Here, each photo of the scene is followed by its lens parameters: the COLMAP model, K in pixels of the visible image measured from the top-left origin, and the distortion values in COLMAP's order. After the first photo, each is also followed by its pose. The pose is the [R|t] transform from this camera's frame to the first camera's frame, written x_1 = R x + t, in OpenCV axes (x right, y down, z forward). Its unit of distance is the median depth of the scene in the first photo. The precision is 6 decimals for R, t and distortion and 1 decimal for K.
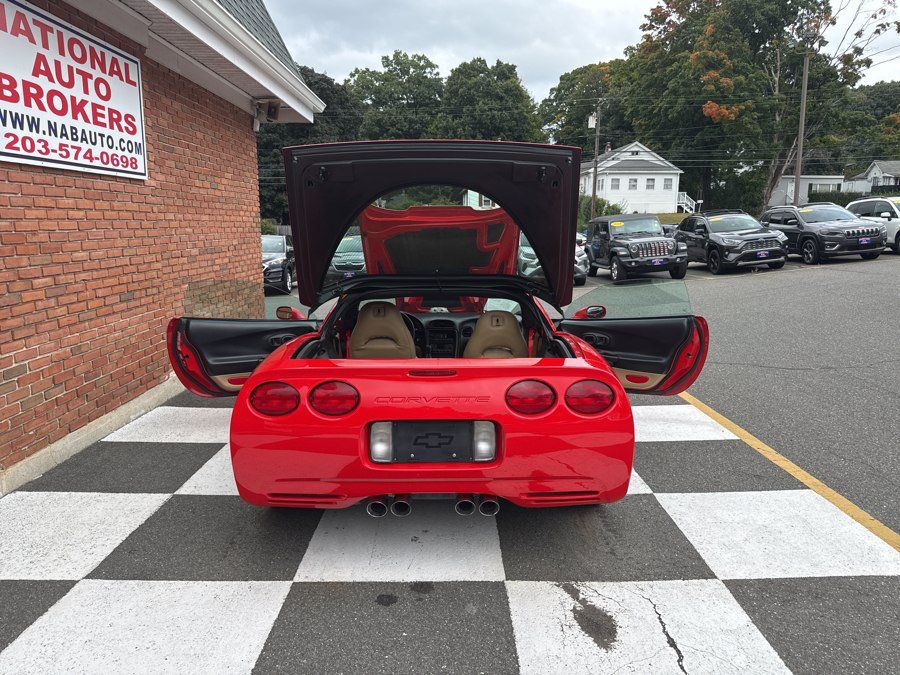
lens RADIAL K [[638.2, 0, 449.8], [0, 638.2, 339.6], [0, 0, 1]] dist [0.018908, -0.024041]
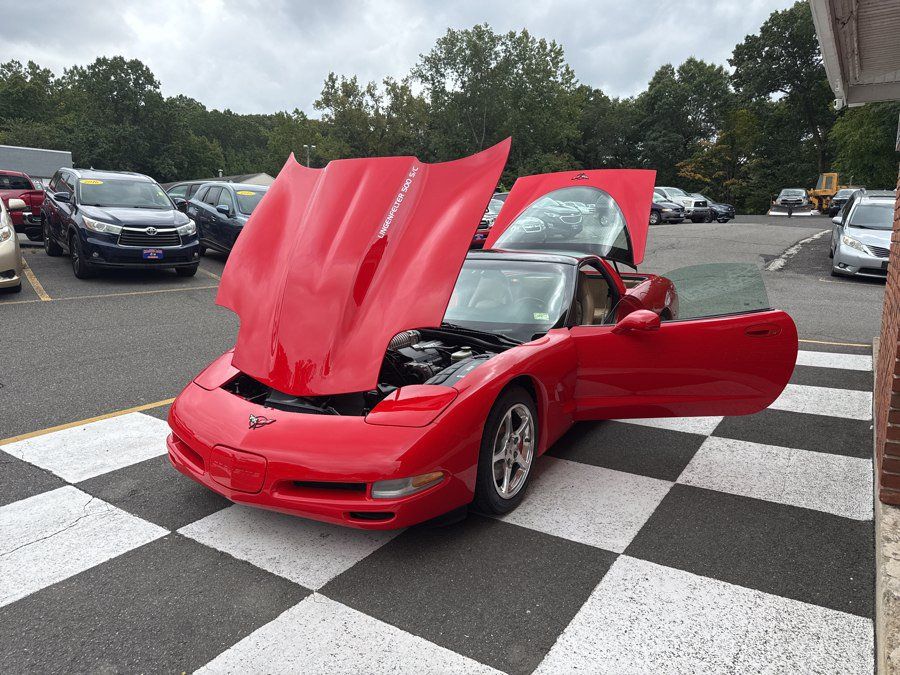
lens RADIAL K [[638.2, 0, 449.8], [0, 638.2, 339.6], [0, 0, 1]] dist [0.018908, -0.024041]
pose [[-0.842474, -0.091789, 0.530860, -0.477766], [0.091003, 0.946972, 0.308159, -0.276527], [-0.530995, 0.307926, -0.789447, 1.775199]]
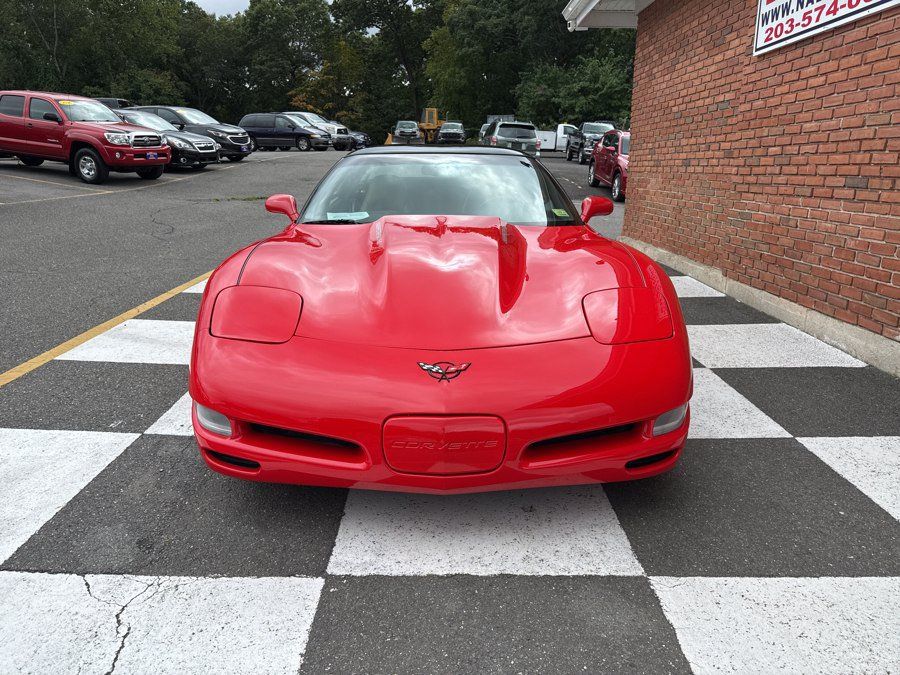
lens RADIAL K [[634.9, 0, 448.2], [0, 634.9, 339.5], [0, 0, 1]] dist [0.031228, -0.037802]
pose [[-0.999856, -0.000310, -0.016984, -0.013354], [-0.007532, 0.904275, 0.426884, -0.218390], [0.015226, 0.426950, -0.904147, 1.763868]]
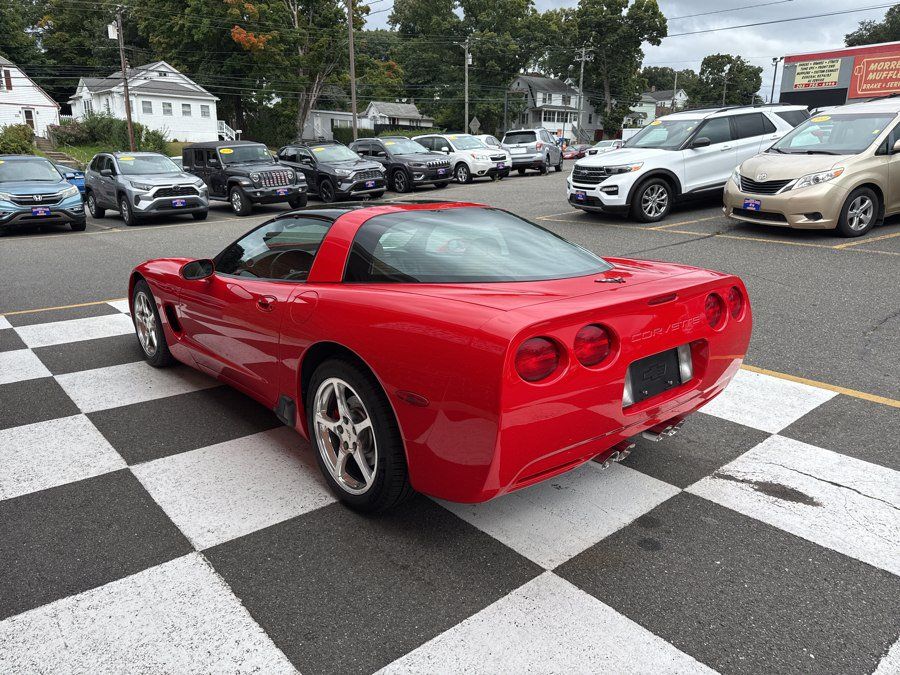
lens RADIAL K [[639.5, 0, 452.1], [0, 639.5, 337.2], [0, 0, 1]] dist [0.013527, -0.016902]
pose [[0.754912, -0.164802, 0.634782, -0.461607], [0.102063, 0.985641, 0.134514, -0.026072], [-0.647836, -0.036759, 0.760893, 0.258723]]
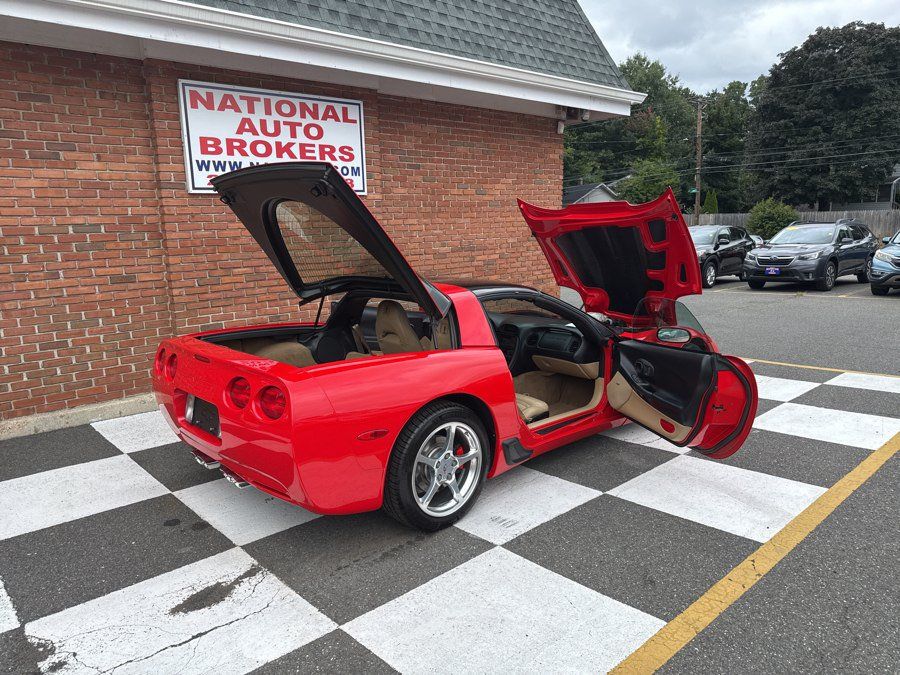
lens RADIAL K [[634.9, 0, 448.2], [0, 634.9, 339.5], [0, 0, 1]] dist [0.031228, -0.037802]
pose [[0.677946, 0.119646, -0.725310, 0.642462], [-0.105888, 0.992270, 0.064710, -0.062222], [0.727446, 0.032932, 0.685374, 0.264980]]
